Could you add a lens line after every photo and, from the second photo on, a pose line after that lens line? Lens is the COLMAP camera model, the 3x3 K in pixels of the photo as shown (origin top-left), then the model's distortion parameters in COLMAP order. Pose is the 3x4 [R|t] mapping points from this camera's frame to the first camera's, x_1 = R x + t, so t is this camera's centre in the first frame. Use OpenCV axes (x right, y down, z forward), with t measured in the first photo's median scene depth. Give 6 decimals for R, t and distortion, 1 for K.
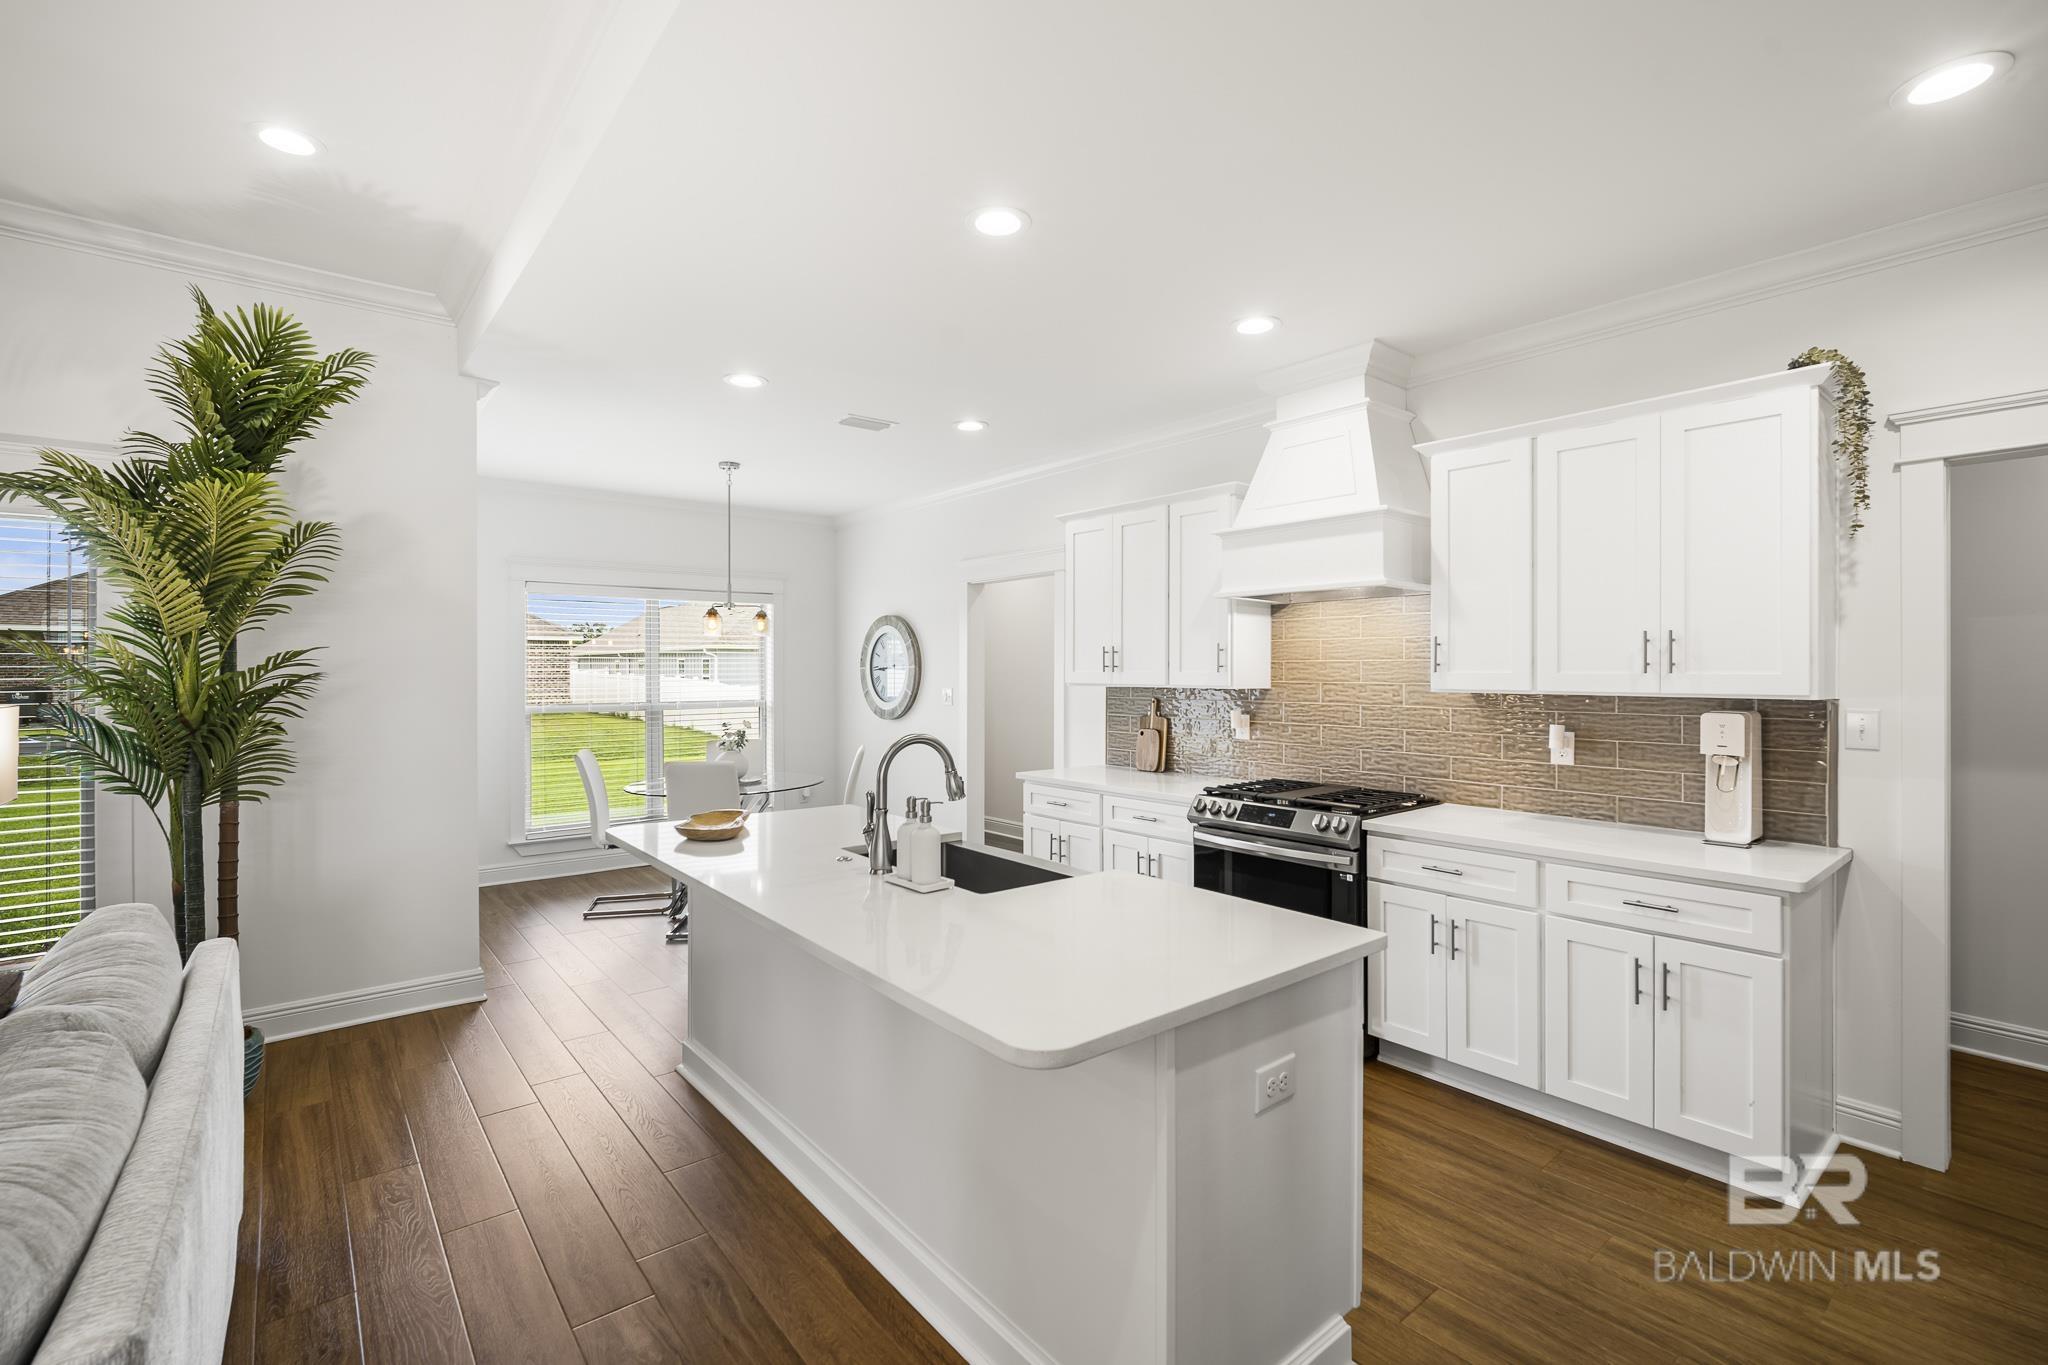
lens RADIAL K [[900.5, 0, 1040.8], [0, 900.5, 671.1], [0, 0, 1]] dist [-0.008657, 0.001579]
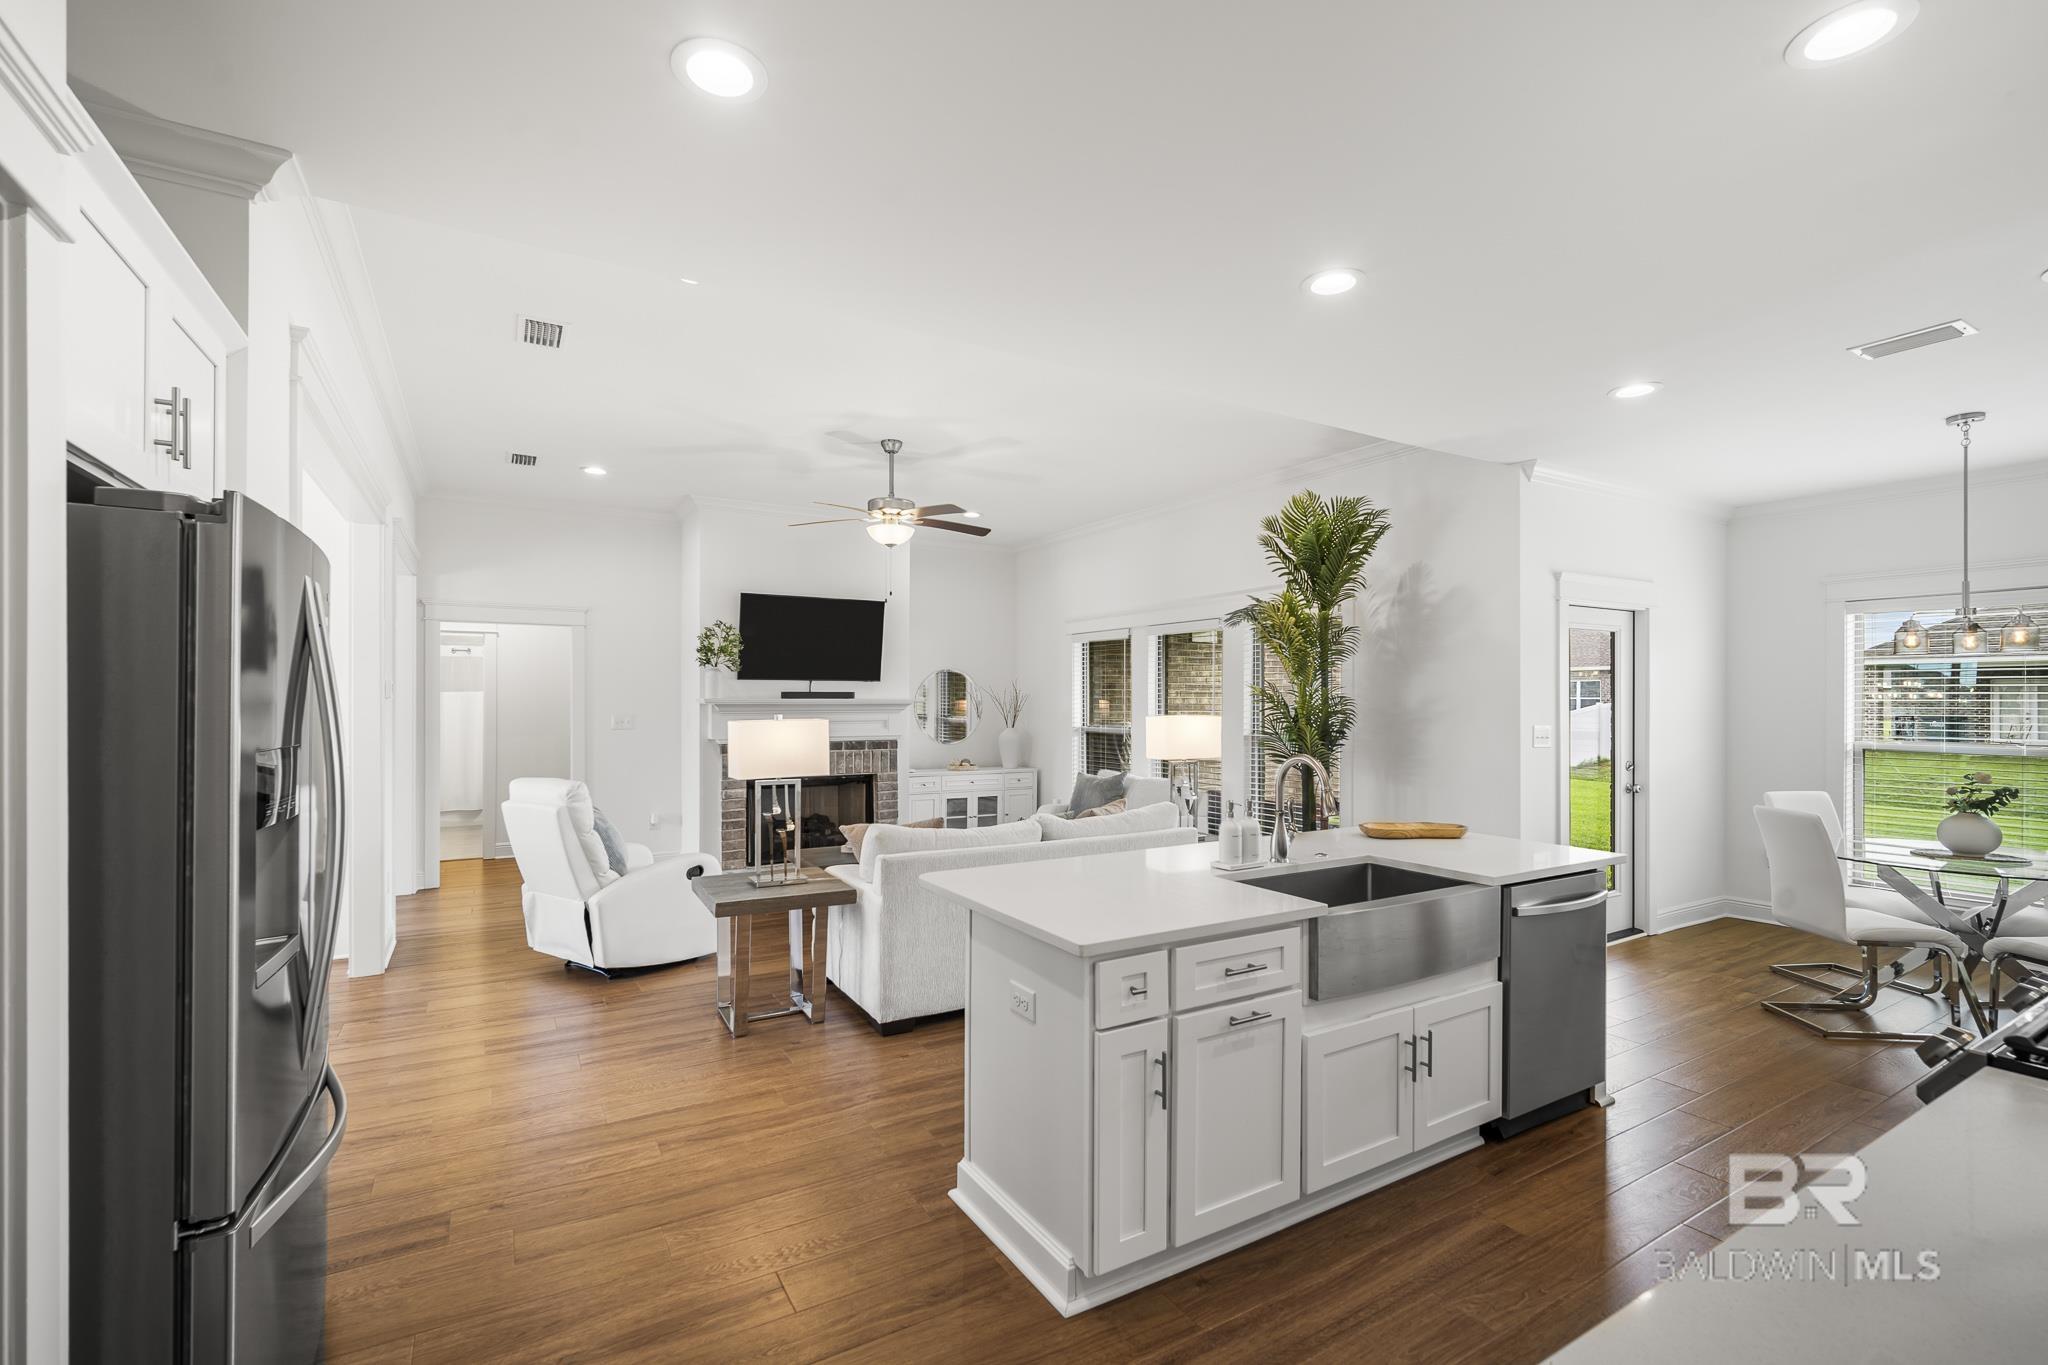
lens RADIAL K [[900.5, 0, 1020.9], [0, 900.5, 700.2], [0, 0, 1]] dist [-0.008657, 0.001579]
pose [[-0.159245, 0.001881, -0.987237, 0.802643], [-0.001072, 0.999997, 0.002078, -0.003747], [0.987239, 0.001389, -0.159242, 0.601444]]
